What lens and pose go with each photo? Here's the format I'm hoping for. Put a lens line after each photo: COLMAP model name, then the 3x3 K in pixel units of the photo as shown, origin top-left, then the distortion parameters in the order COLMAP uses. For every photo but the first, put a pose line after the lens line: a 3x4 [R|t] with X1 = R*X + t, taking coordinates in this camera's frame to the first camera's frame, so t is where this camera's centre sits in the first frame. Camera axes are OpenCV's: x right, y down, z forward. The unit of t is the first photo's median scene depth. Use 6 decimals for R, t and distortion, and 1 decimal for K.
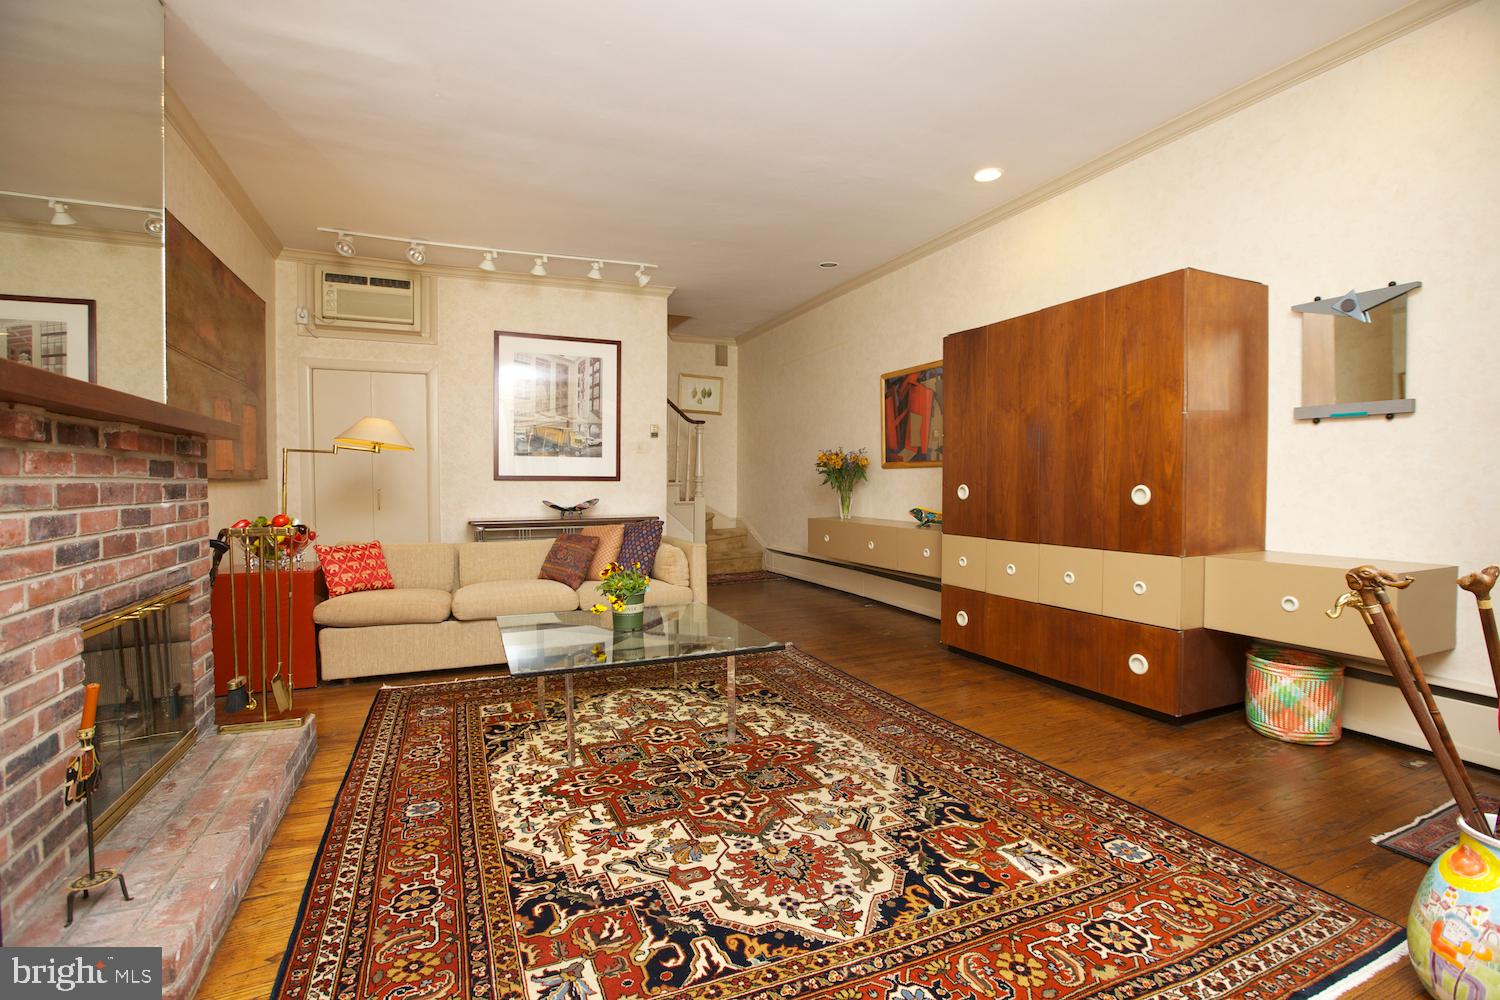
lens RADIAL K [[682.0, 0, 750.2], [0, 682.0, 504.1], [0, 0, 1]] dist [-0.061548, 0.025545]
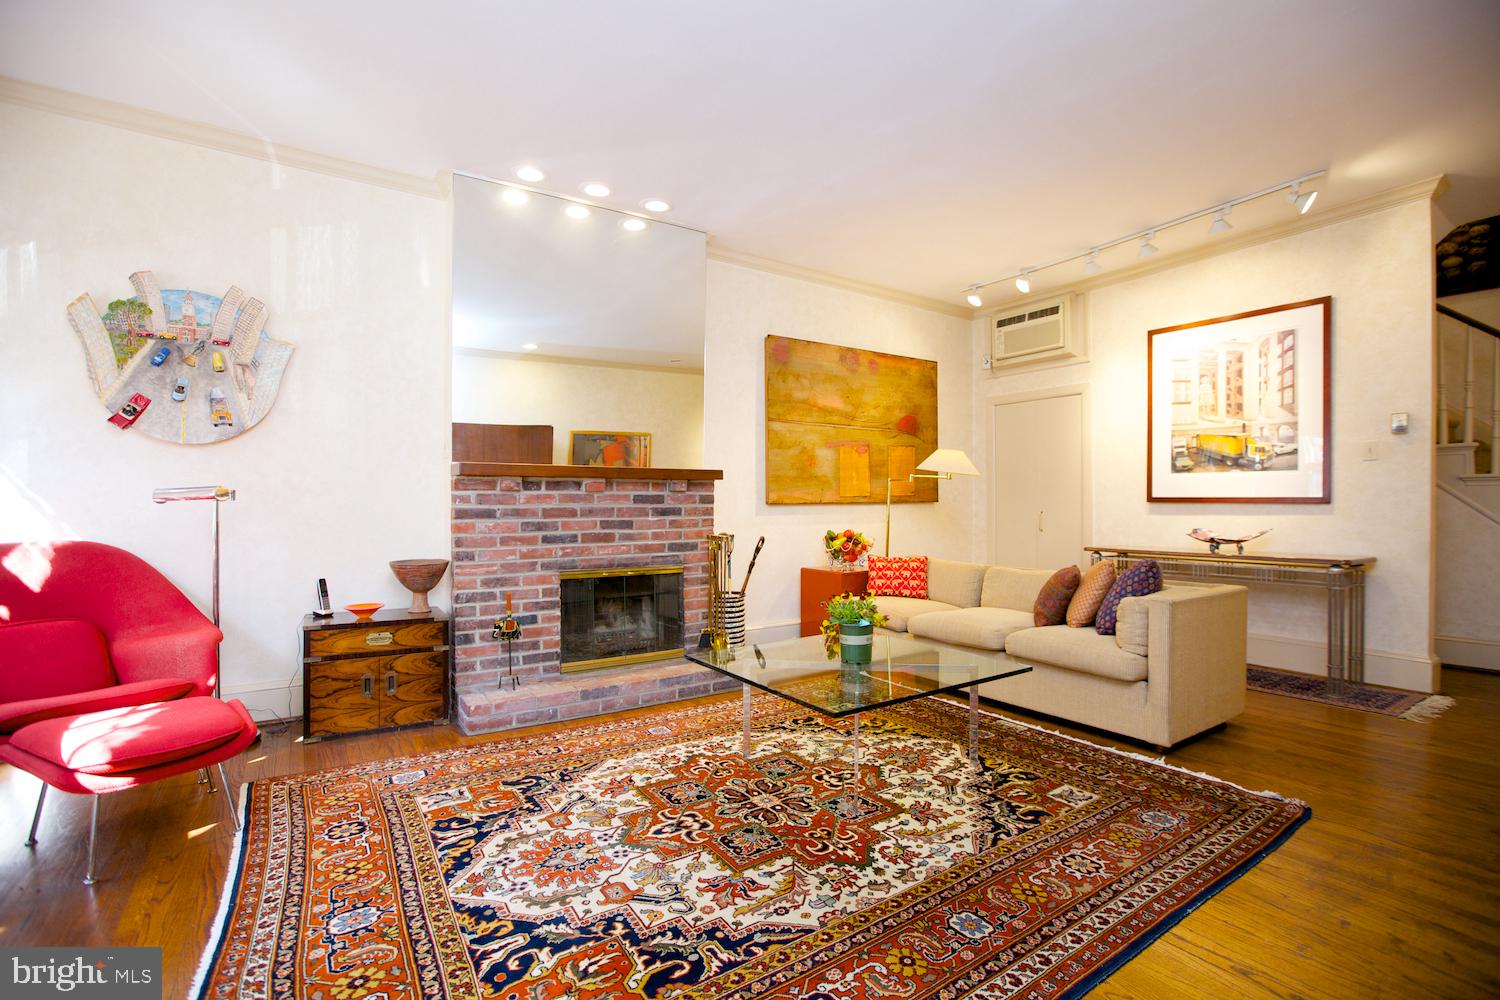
lens RADIAL K [[682.0, 0, 750.2], [0, 682.0, 504.1], [0, 0, 1]] dist [-0.061548, 0.025545]
pose [[0.167930, 0.000999, -0.985798, 0.908625], [-0.030037, 0.999540, -0.004103, -0.035427], [0.985341, 0.030300, 0.167883, 0.840100]]
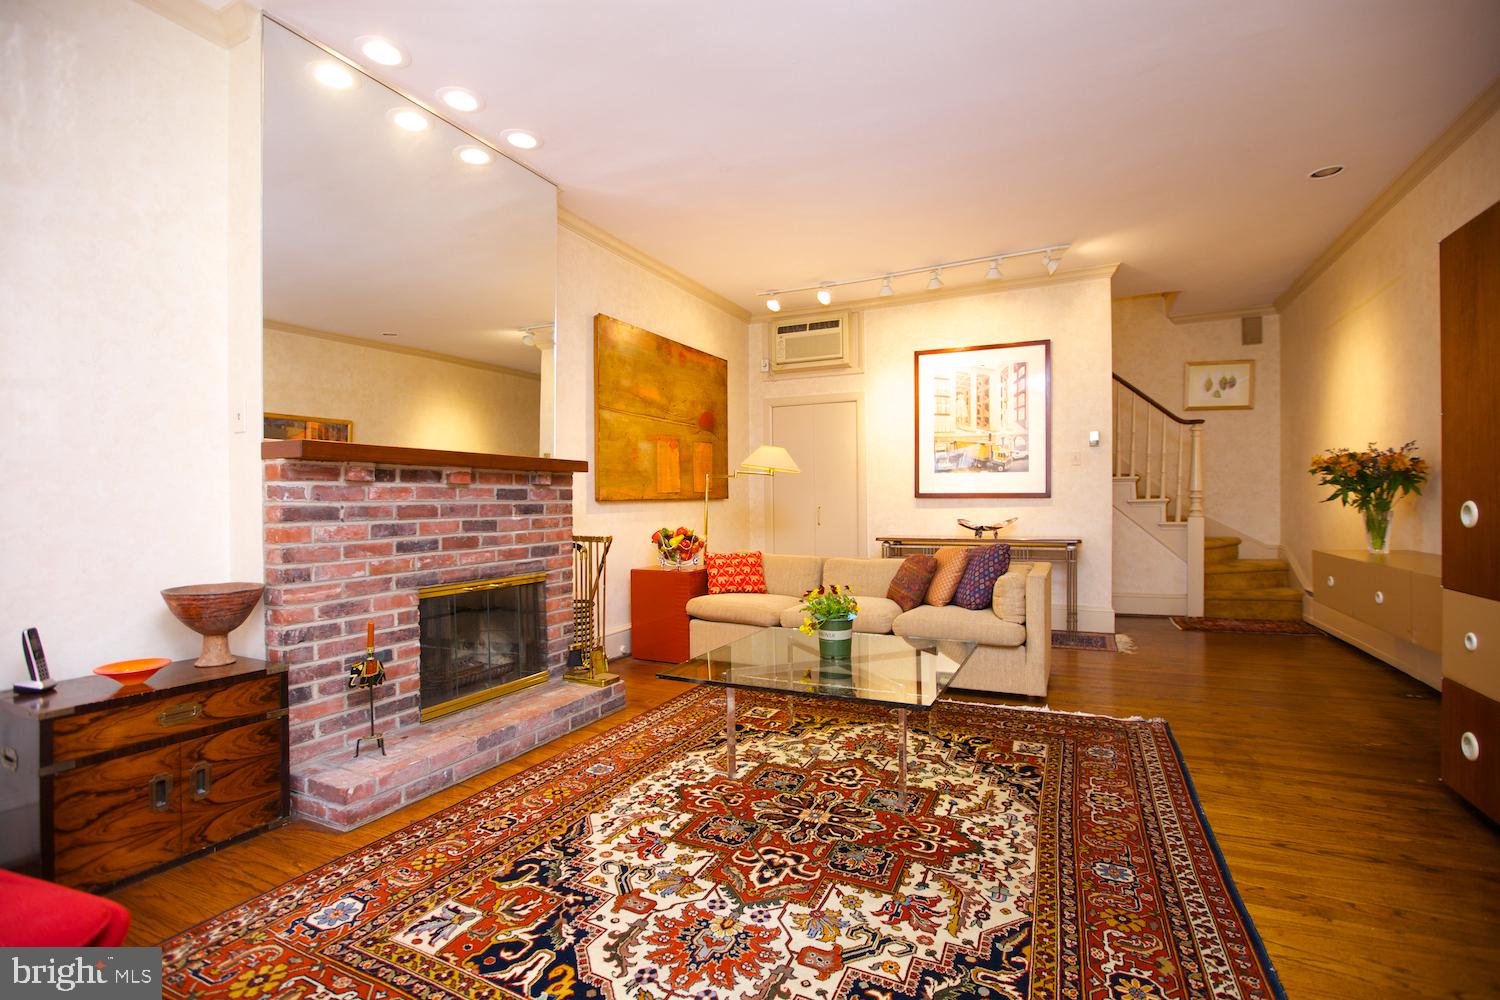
lens RADIAL K [[682.0, 0, 750.2], [0, 682.0, 504.1], [0, 0, 1]] dist [-0.061548, 0.025545]
pose [[0.646343, -0.002112, -0.763044, 0.571875], [-0.016465, 0.999725, -0.016713, -0.012310], [0.762870, 0.023366, 0.646130, 0.359854]]
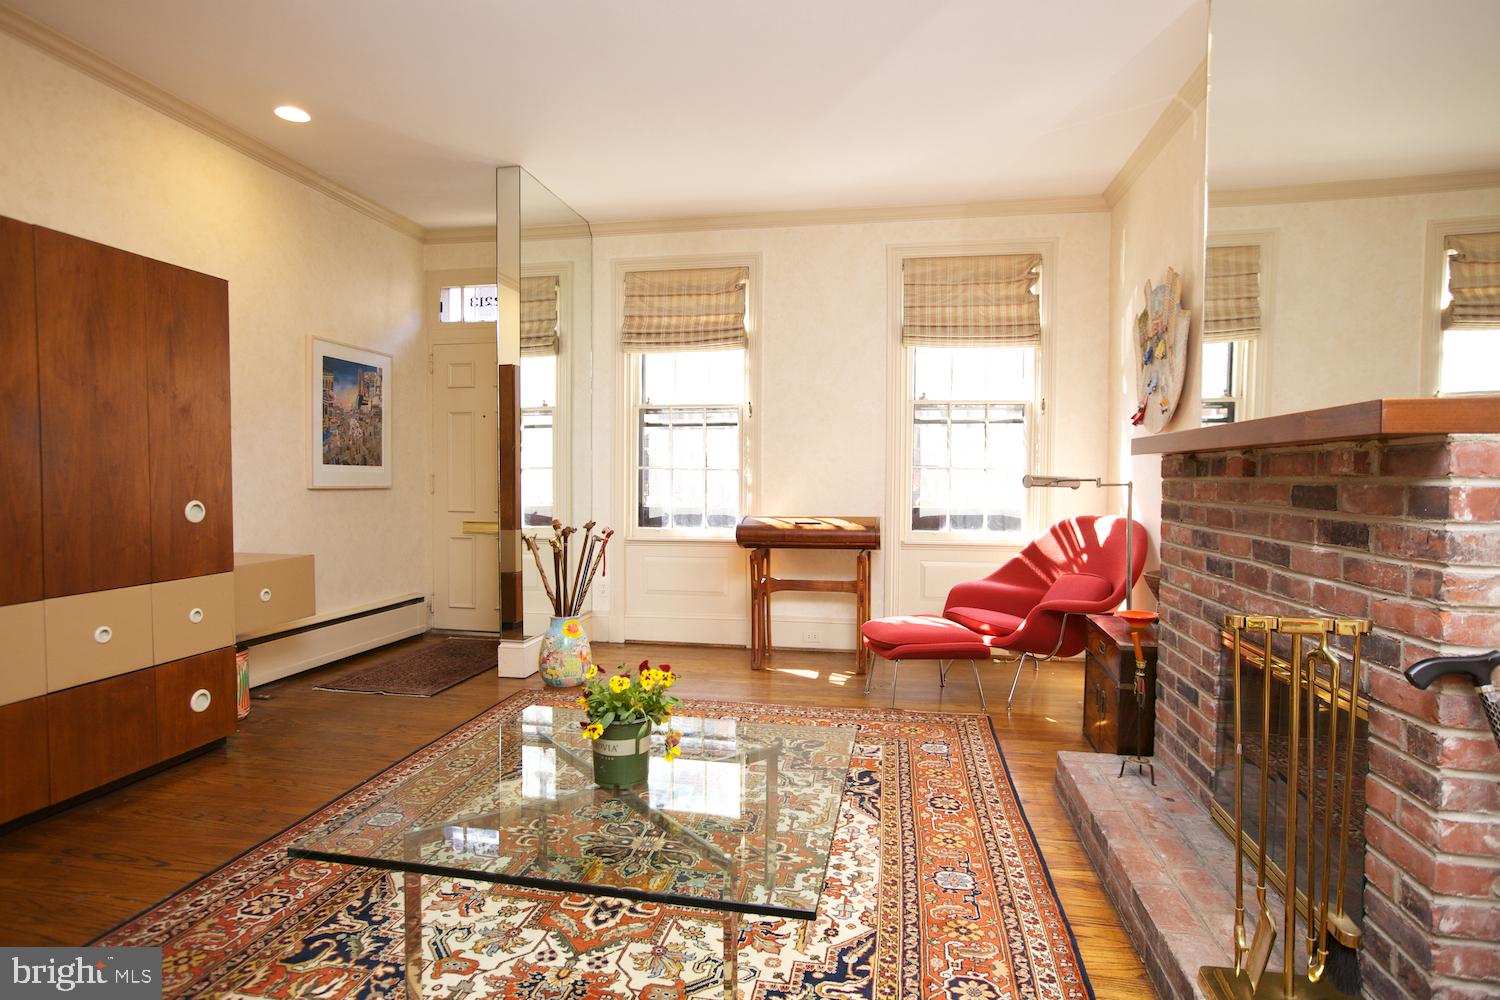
lens RADIAL K [[801.5, 0, 746.9], [0, 801.5, 502.3], [0, 0, 1]] dist [-0.016353, 0.000531]
pose [[-0.821308, -0.019978, 0.570136, -0.769560], [0.015483, 0.998238, 0.057282, -0.092827], [-0.570275, 0.055874, -0.819551, 1.791359]]
